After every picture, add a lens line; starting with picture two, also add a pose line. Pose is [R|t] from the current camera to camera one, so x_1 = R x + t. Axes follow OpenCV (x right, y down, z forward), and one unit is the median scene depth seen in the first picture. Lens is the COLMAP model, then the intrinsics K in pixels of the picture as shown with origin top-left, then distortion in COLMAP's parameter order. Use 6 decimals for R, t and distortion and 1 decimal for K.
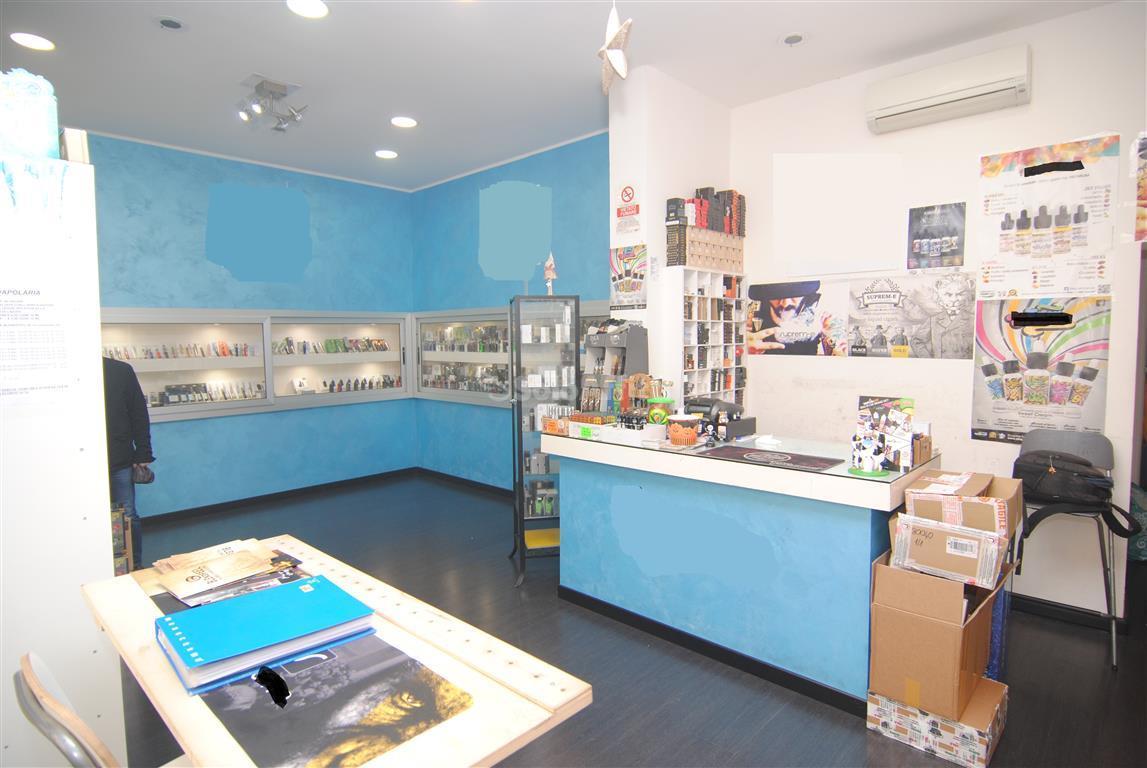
lens RADIAL K [[616.5, 0, 573.7], [0, 616.5, 378.6], [0, 0, 1]] dist [-0.008898, -0.009140]
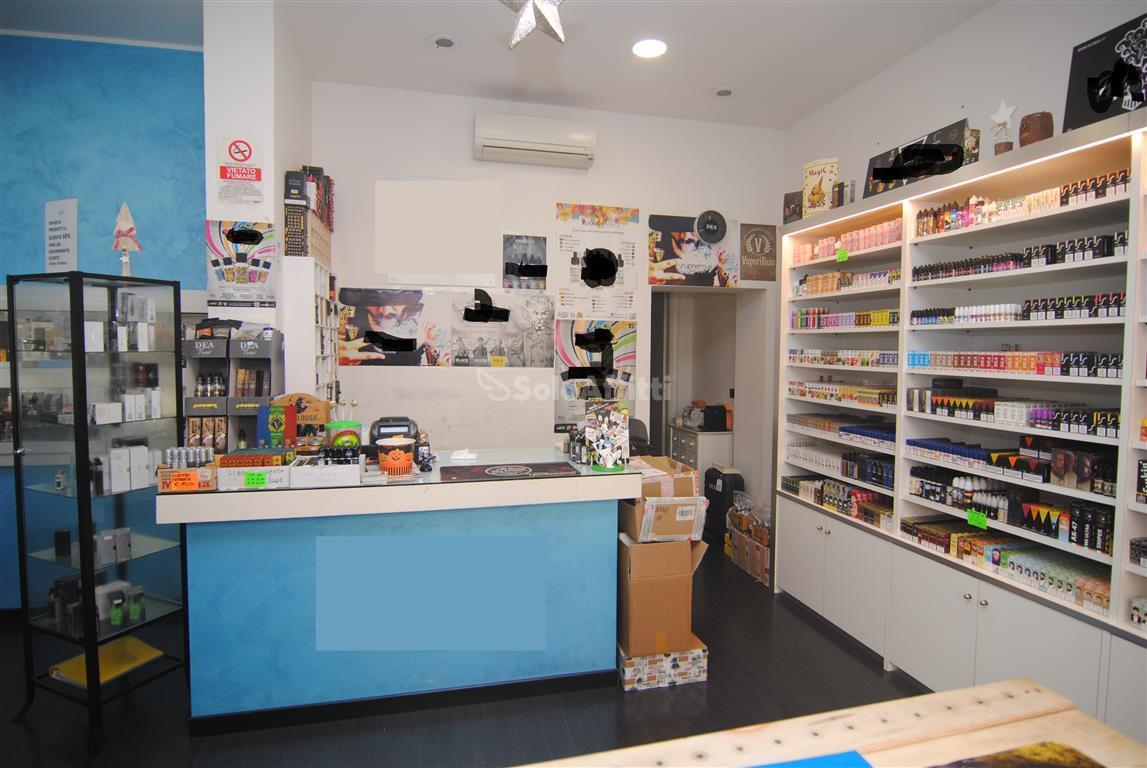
lens RADIAL K [[616.5, 0, 575.5], [0, 616.5, 379.2], [0, 0, 1]] dist [-0.008898, -0.009140]
pose [[0.538834, -0.030348, 0.841865, -0.339896], [0.041727, 0.999086, 0.009308, -0.016950], [-0.841378, 0.030113, 0.539608, 0.288835]]
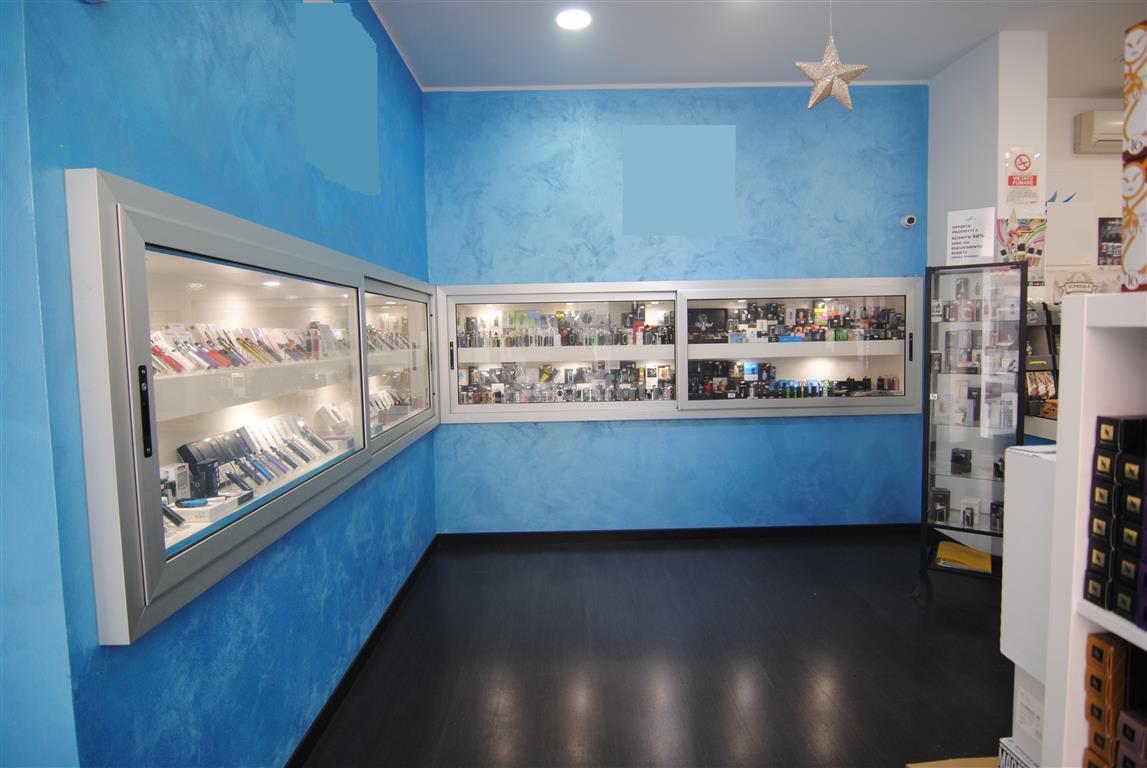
lens RADIAL K [[616.5, 0, 572.0], [0, 616.5, 375.1], [0, 0, 1]] dist [-0.008898, -0.009140]
pose [[0.718190, -0.047817, 0.694203, -1.116600], [0.060082, 0.998172, 0.006597, -0.026707], [-0.693249, 0.036971, 0.719749, 0.864438]]
